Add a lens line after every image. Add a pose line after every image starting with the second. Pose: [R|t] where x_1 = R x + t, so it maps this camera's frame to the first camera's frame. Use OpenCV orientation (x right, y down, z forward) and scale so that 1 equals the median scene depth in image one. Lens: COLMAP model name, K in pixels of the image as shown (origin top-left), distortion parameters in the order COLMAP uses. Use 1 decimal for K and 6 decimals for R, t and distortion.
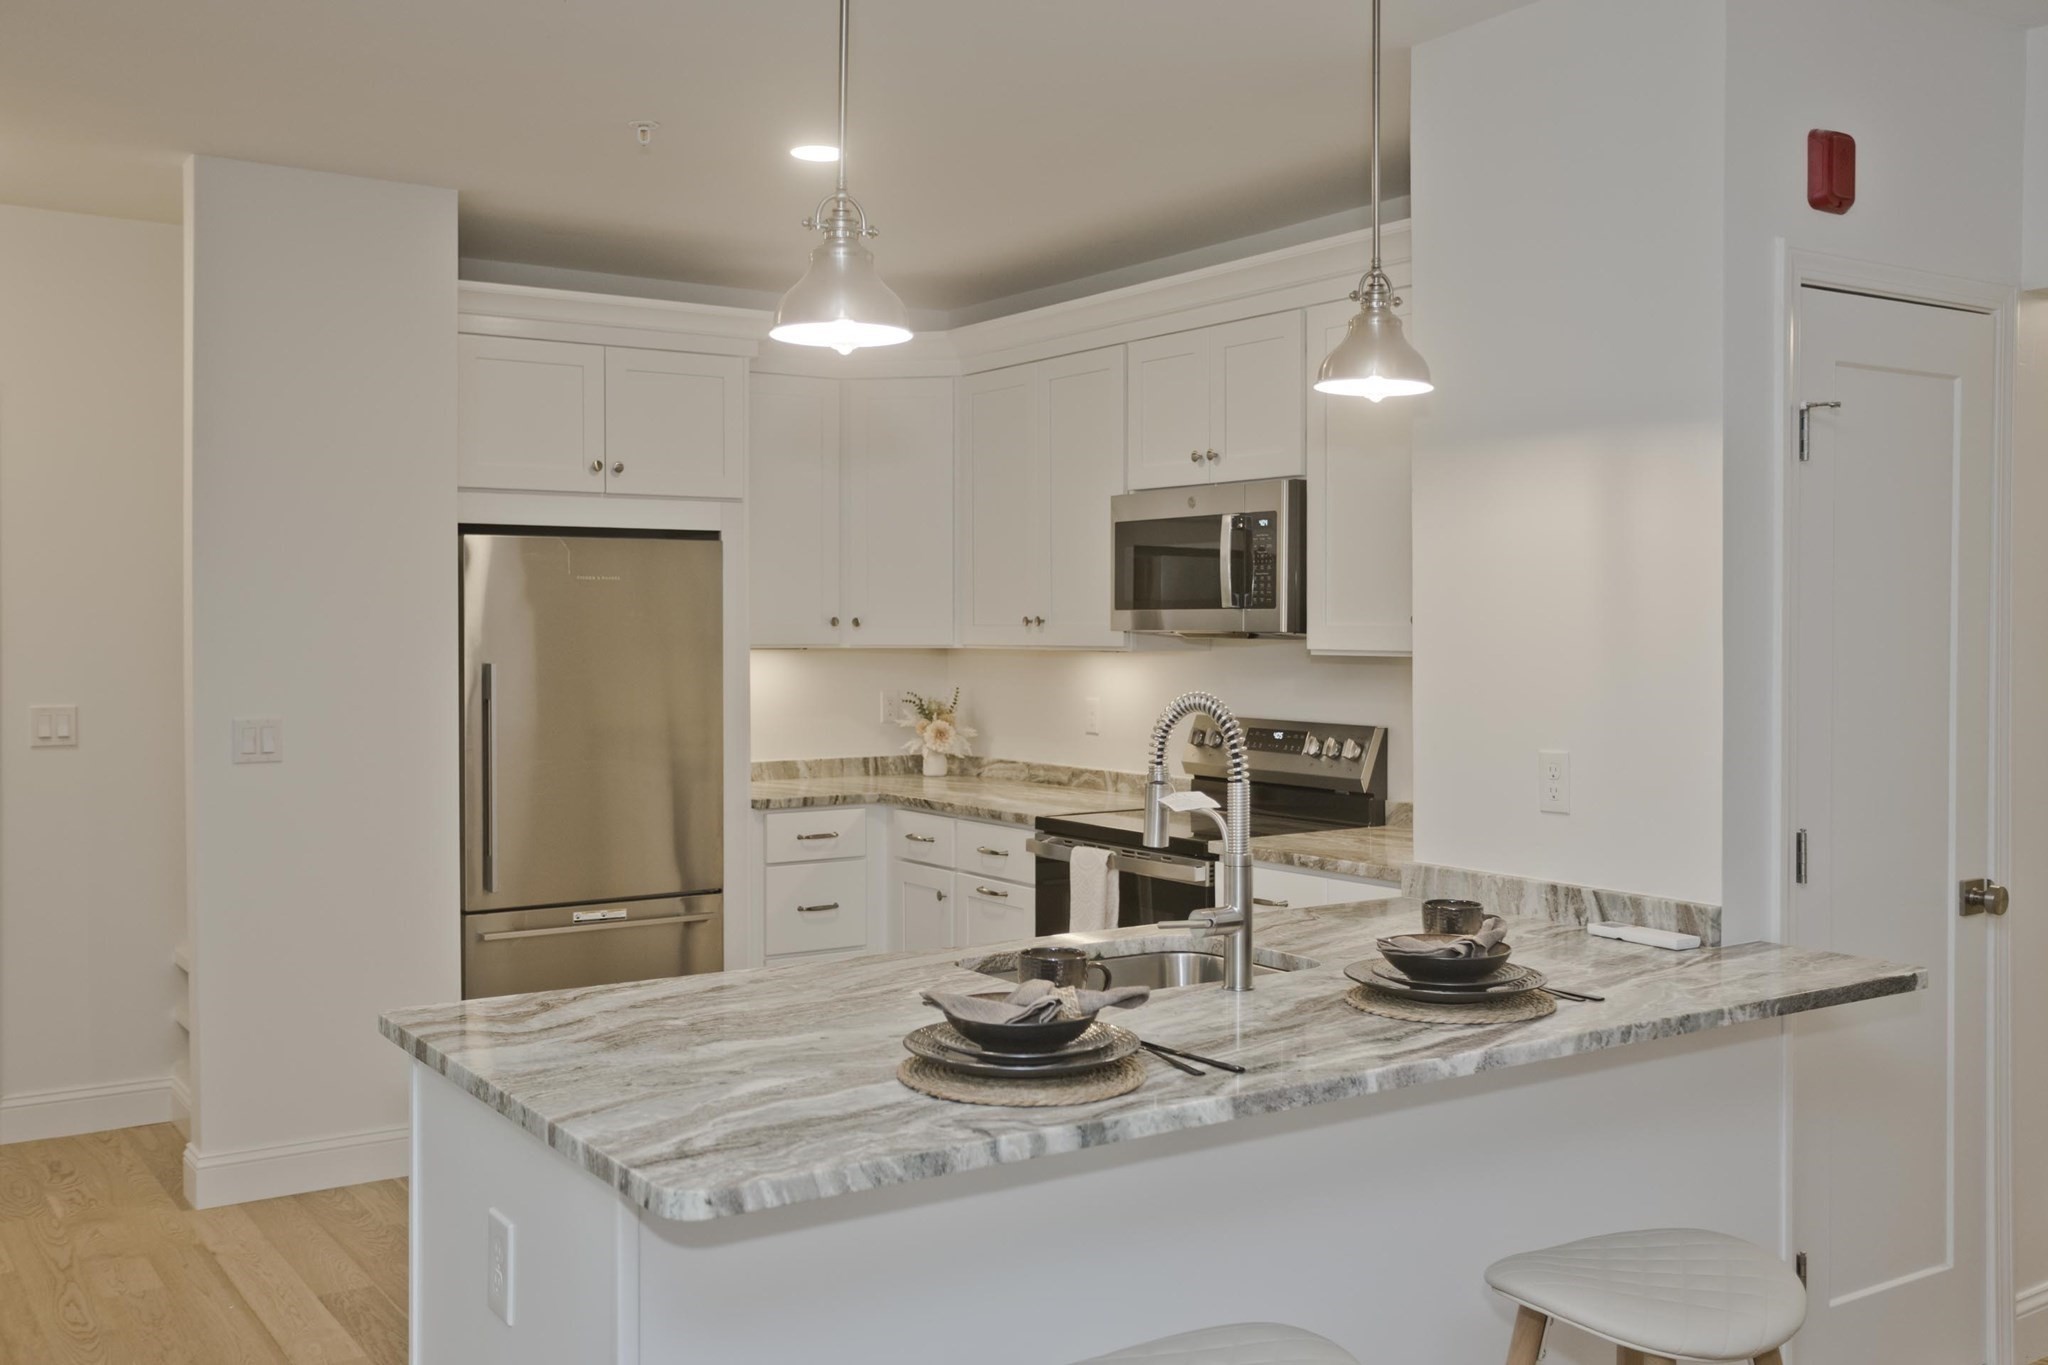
lens RADIAL K [[1903.3, 0, 1039.7], [0, 1903.3, 687.3], [0, 0, 1]] dist [0.035699, 0.000000]
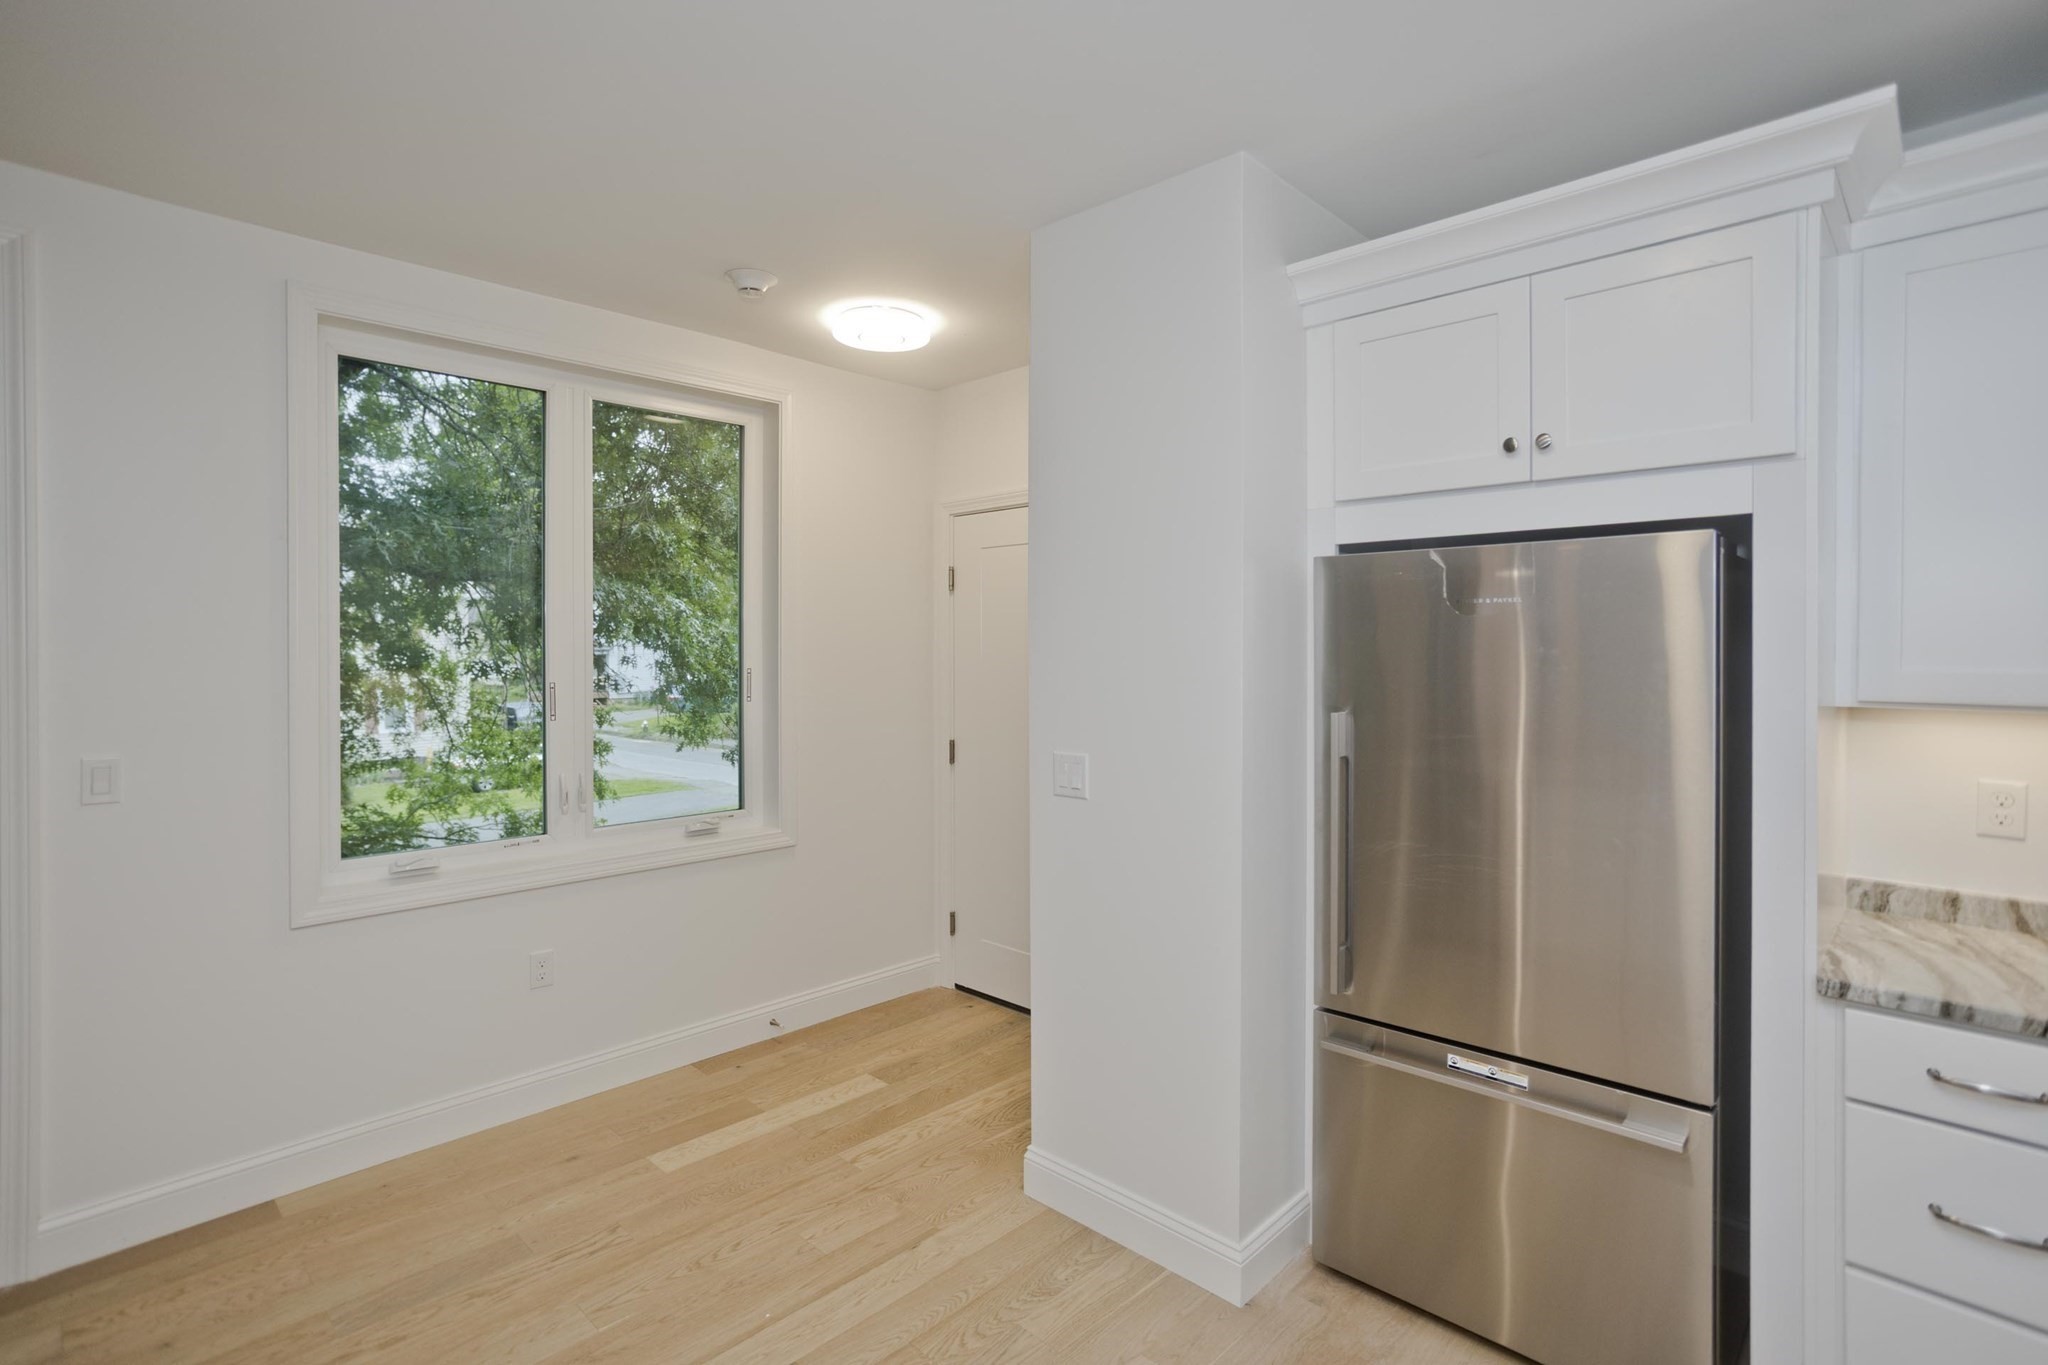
lens RADIAL K [[993.2, 0, 1018.9], [0, 993.2, 663.3], [0, 0, 1]] dist [-0.020195, 0.006137]
pose [[0.205373, 0.019922, -0.978481, 0.102762], [-0.032699, 0.999374, 0.013484, -0.036652], [0.978137, 0.029226, 0.205896, 0.823577]]
